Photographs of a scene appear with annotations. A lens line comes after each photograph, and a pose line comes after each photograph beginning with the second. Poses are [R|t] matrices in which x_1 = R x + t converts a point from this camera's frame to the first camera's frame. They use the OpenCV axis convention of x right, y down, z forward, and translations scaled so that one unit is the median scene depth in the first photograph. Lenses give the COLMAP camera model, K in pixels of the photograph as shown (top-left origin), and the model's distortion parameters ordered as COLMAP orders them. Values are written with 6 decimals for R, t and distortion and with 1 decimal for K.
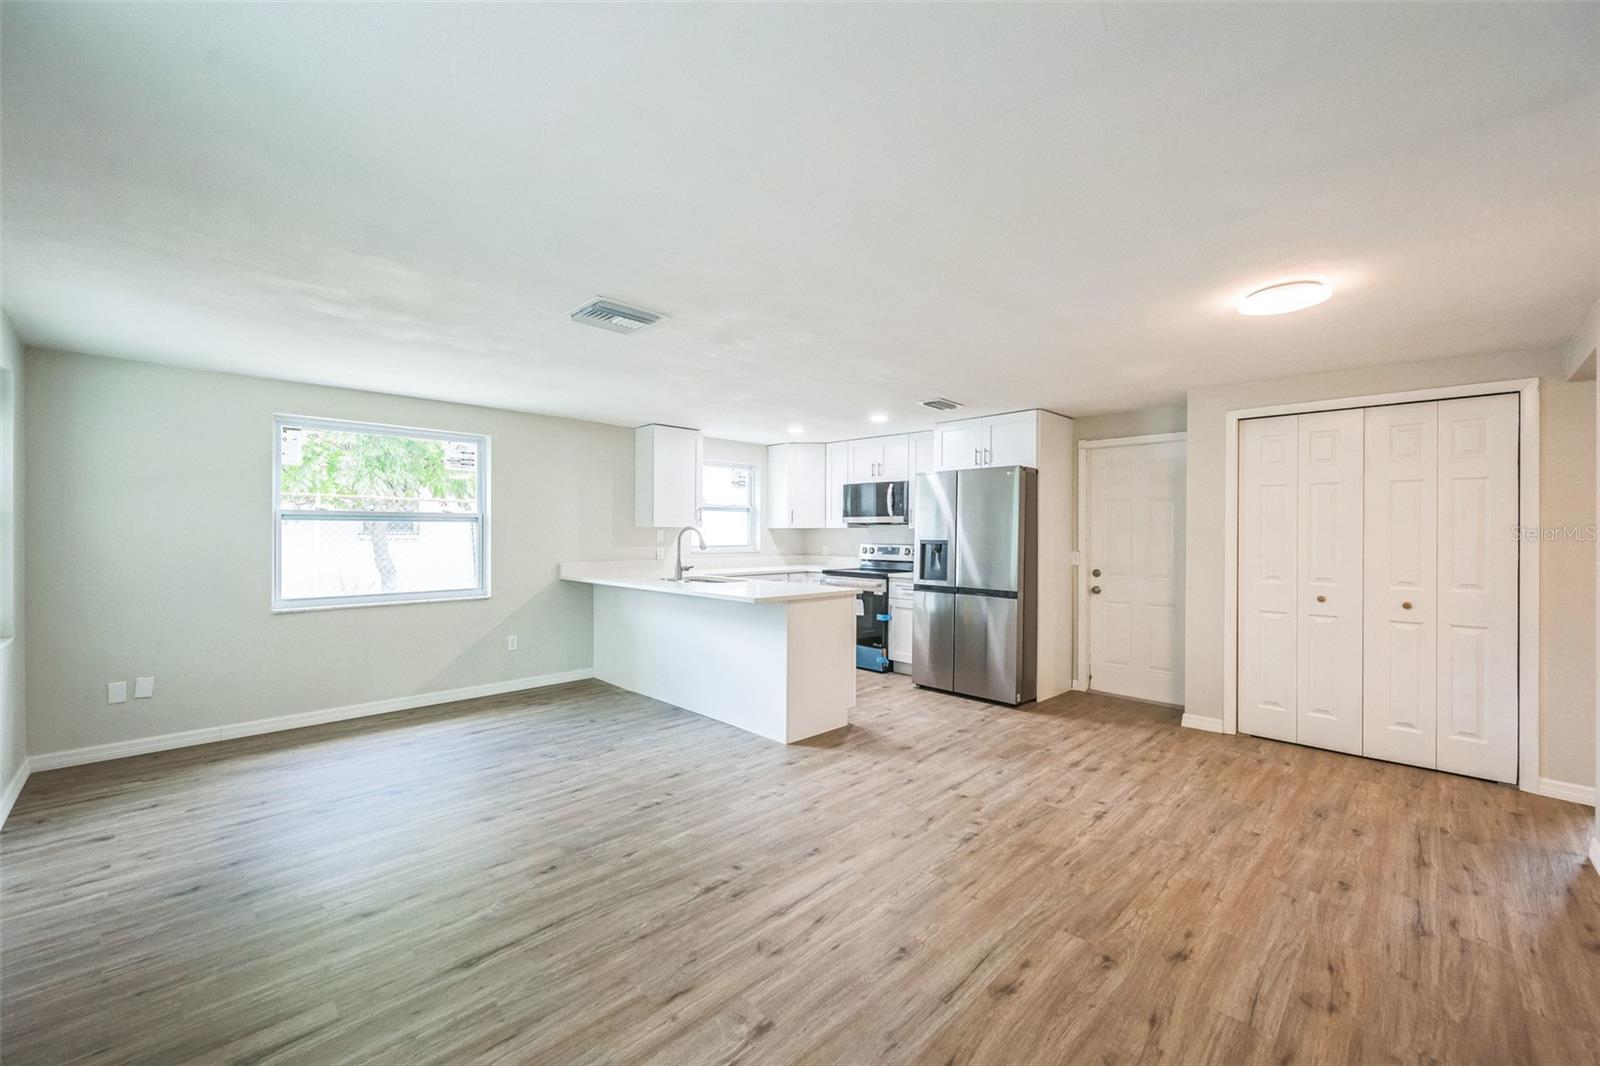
lens RADIAL K [[631.6, 0, 799.5], [0, 631.6, 532.9], [0, 0, 1]] dist [0.004056, -0.001569]
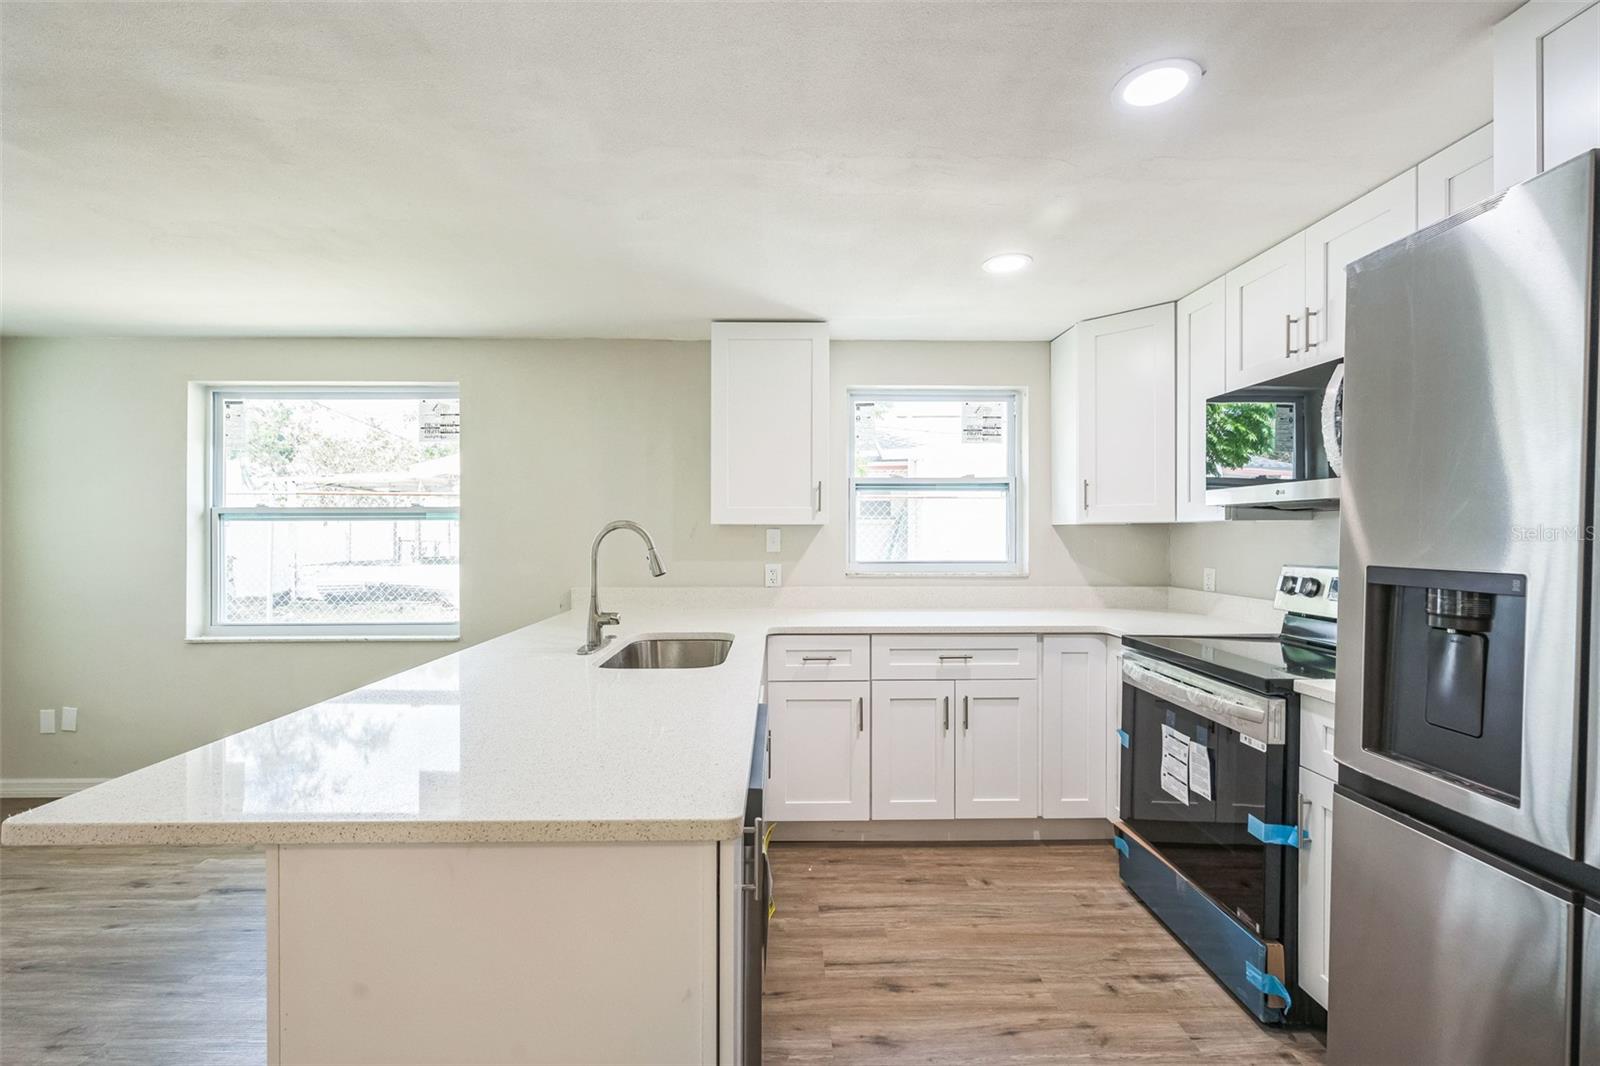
lens RADIAL K [[686.3, 0, 794.0], [0, 686.3, 534.6], [0, 0, 1]] dist [0.002478, -0.000373]
pose [[0.716660, -0.003618, -0.697414, 0.263389], [0.003684, 0.999992, -0.001401, -0.000173], [0.697413, -0.001565, 0.716667, 0.850644]]
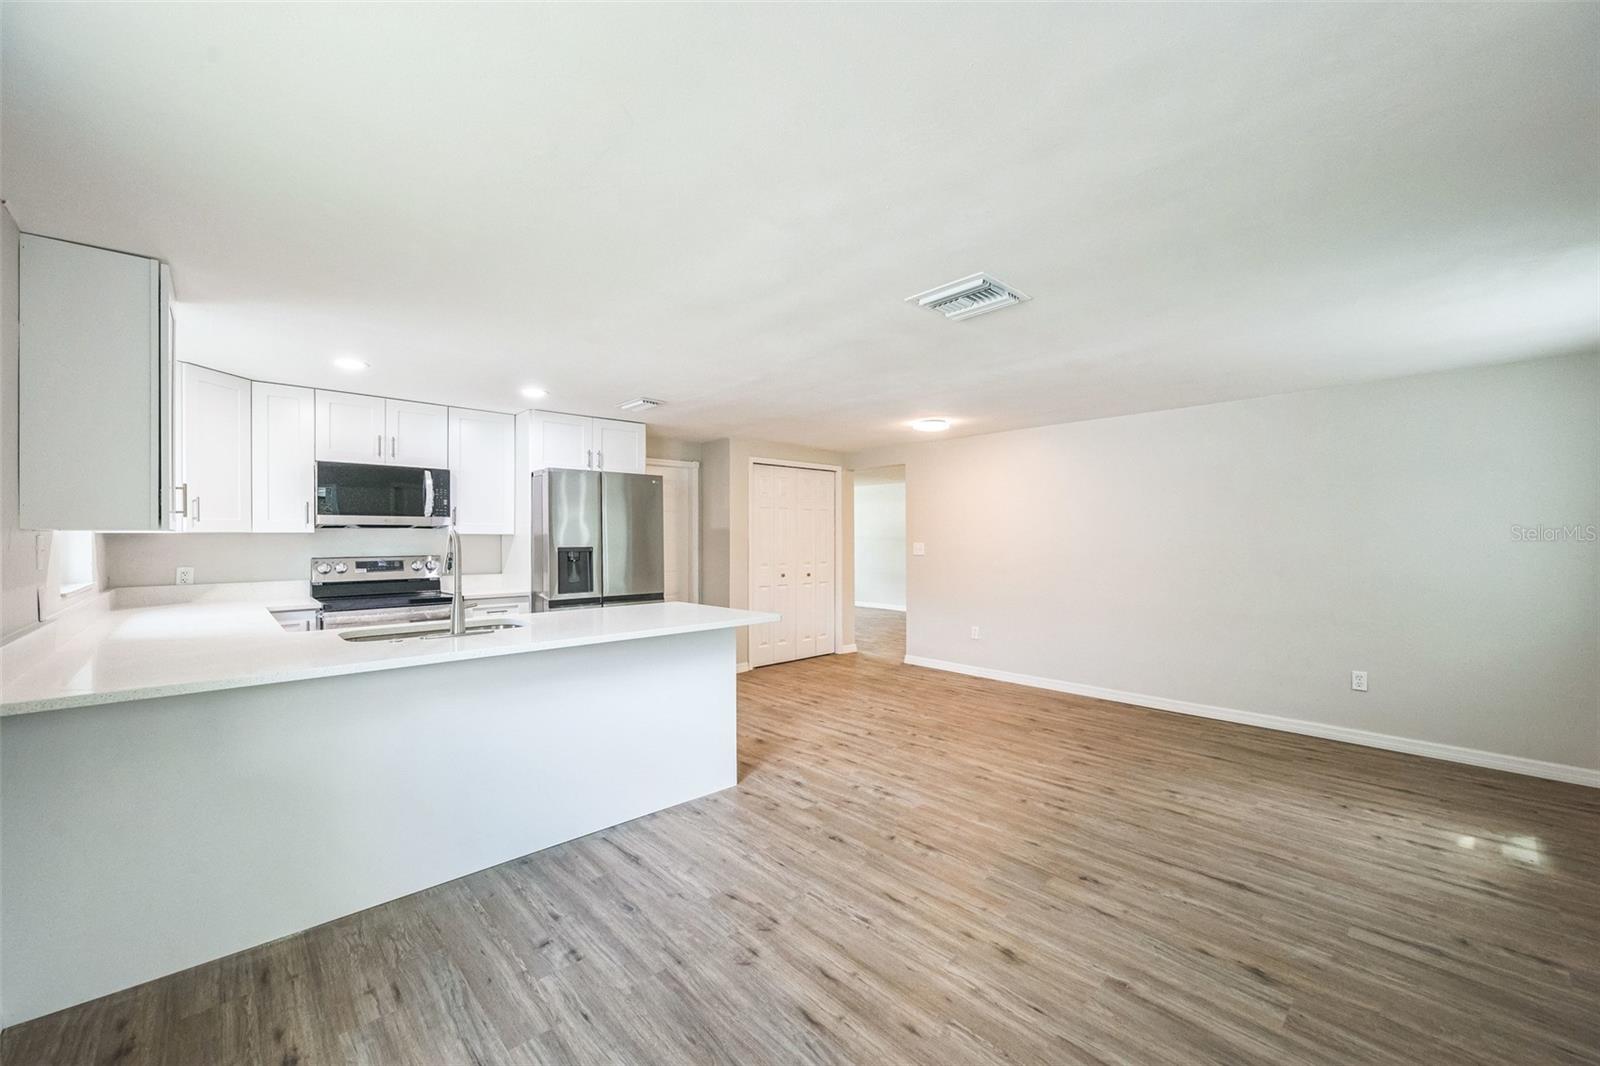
lens RADIAL K [[631.6, 0, 792.1], [0, 631.6, 539.1], [0, 0, 1]] dist [0.004056, -0.001569]
pose [[0.050096, -0.008136, 0.998711, -0.780090], [0.004236, 0.999960, 0.007934, -0.006586], [-0.998735, 0.003833, 0.050129, 0.783875]]
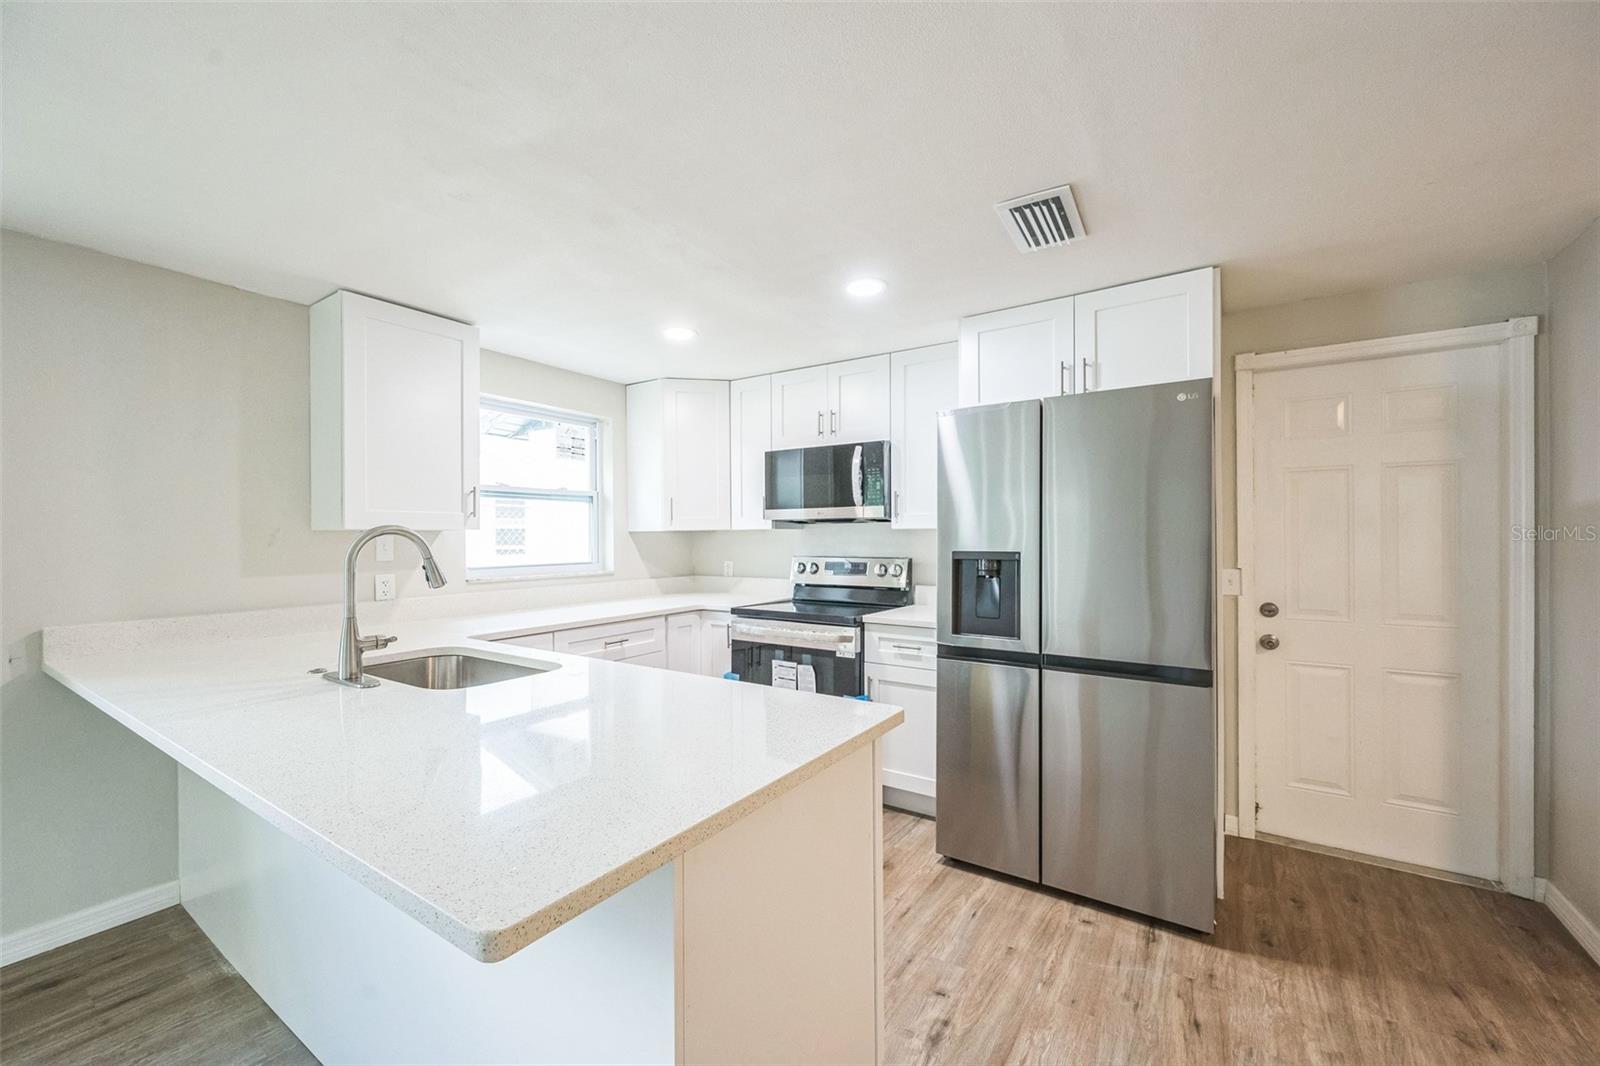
lens RADIAL K [[631.6, 0, 794.4], [0, 631.6, 537.2], [0, 0, 1]] dist [0.004056, -0.001569]
pose [[0.981888, -0.011387, 0.189118, -0.016600], [0.011340, 0.999935, 0.001334, -0.001648], [-0.189121, 0.000834, 0.981953, 0.680425]]
